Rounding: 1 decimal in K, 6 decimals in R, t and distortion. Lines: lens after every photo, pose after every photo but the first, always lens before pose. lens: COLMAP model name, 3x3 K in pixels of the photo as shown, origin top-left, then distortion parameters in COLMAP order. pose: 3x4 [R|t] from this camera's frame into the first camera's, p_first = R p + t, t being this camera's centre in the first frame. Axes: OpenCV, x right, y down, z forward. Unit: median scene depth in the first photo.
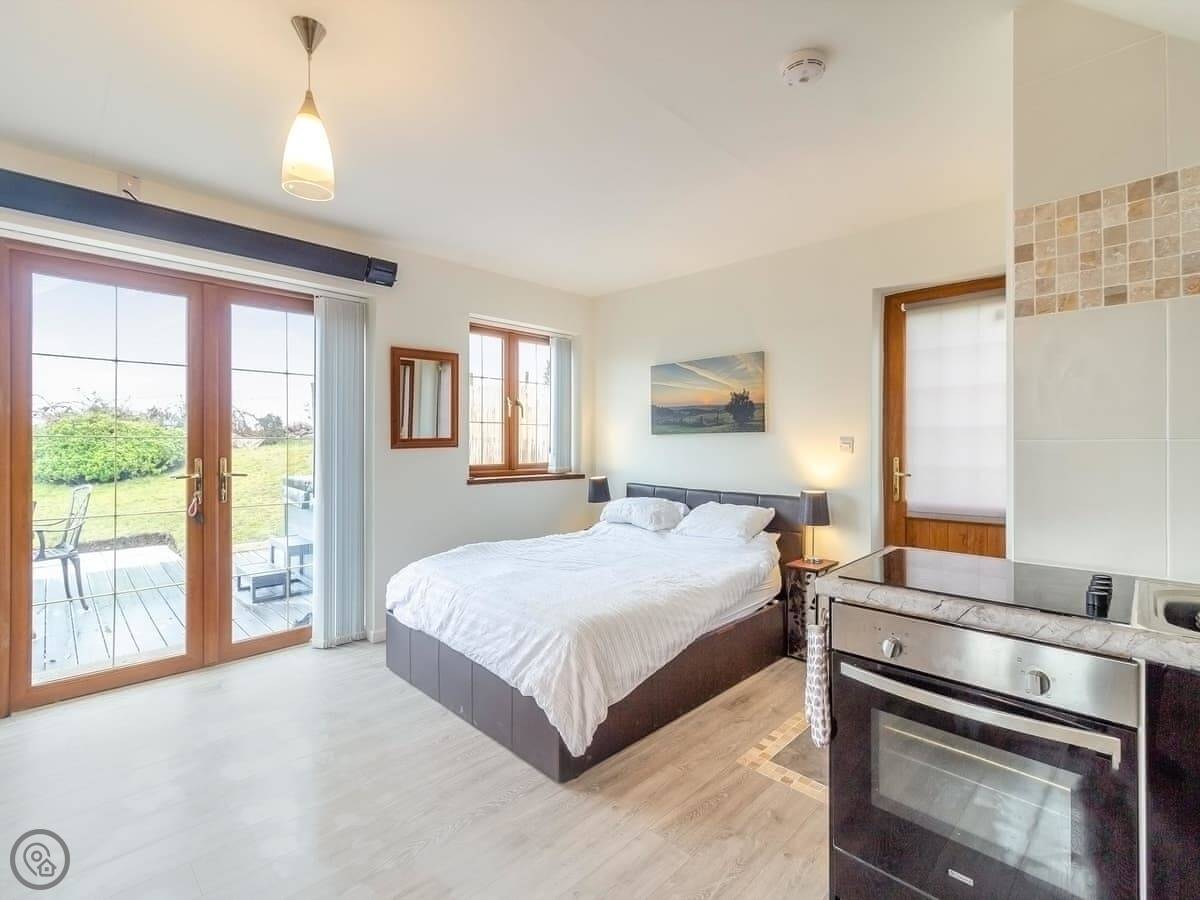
lens RADIAL K [[554.7, 0, 601.9], [0, 554.7, 440.8], [0, 0, 1]] dist [-0.002369, 0.000209]
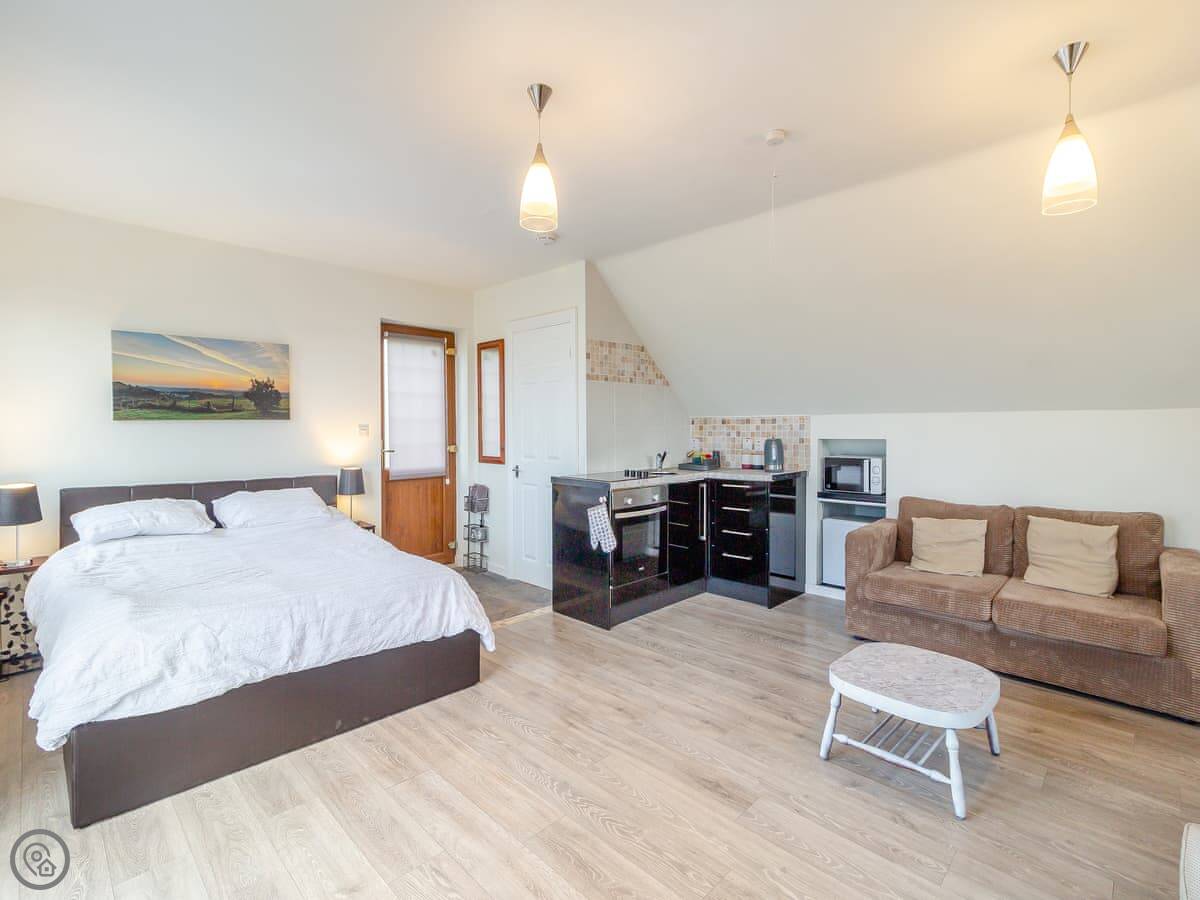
lens RADIAL K [[566.2, 0, 604.9], [0, 566.2, 428.9], [0, 0, 1]] dist [0.002719, 0.000260]
pose [[0.002291, -0.003868, 0.999990, -0.792786], [0.001669, 0.999991, 0.003864, -0.001340], [-0.999996, 0.001660, 0.002297, 0.377691]]
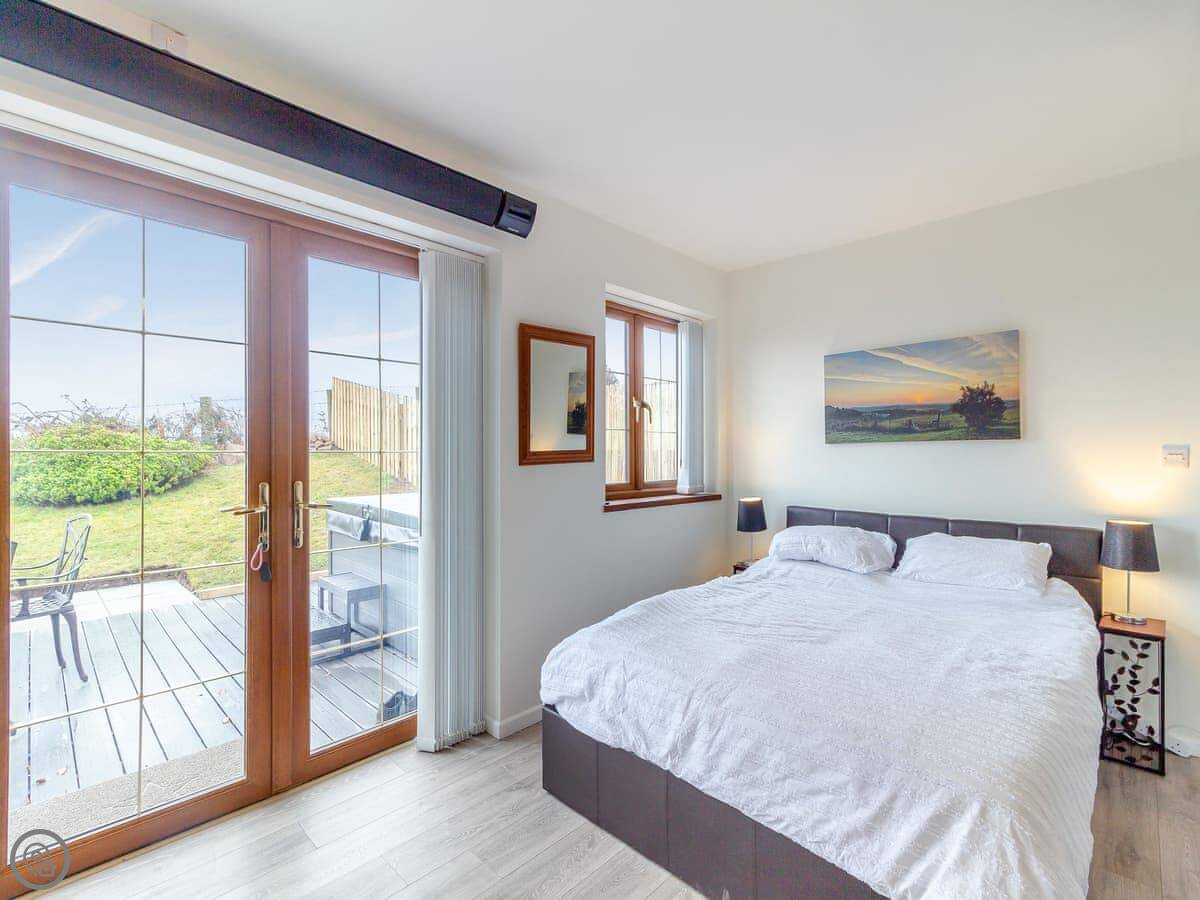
lens RADIAL K [[558.9, 0, 606.3], [0, 558.9, 448.1], [0, 0, 1]] dist [0.002129, -0.000031]
pose [[0.999894, -0.006218, 0.013194, -0.262668], [0.006295, 0.999963, -0.005785, -0.002876], [-0.013158, 0.005867, 0.999896, 0.259130]]
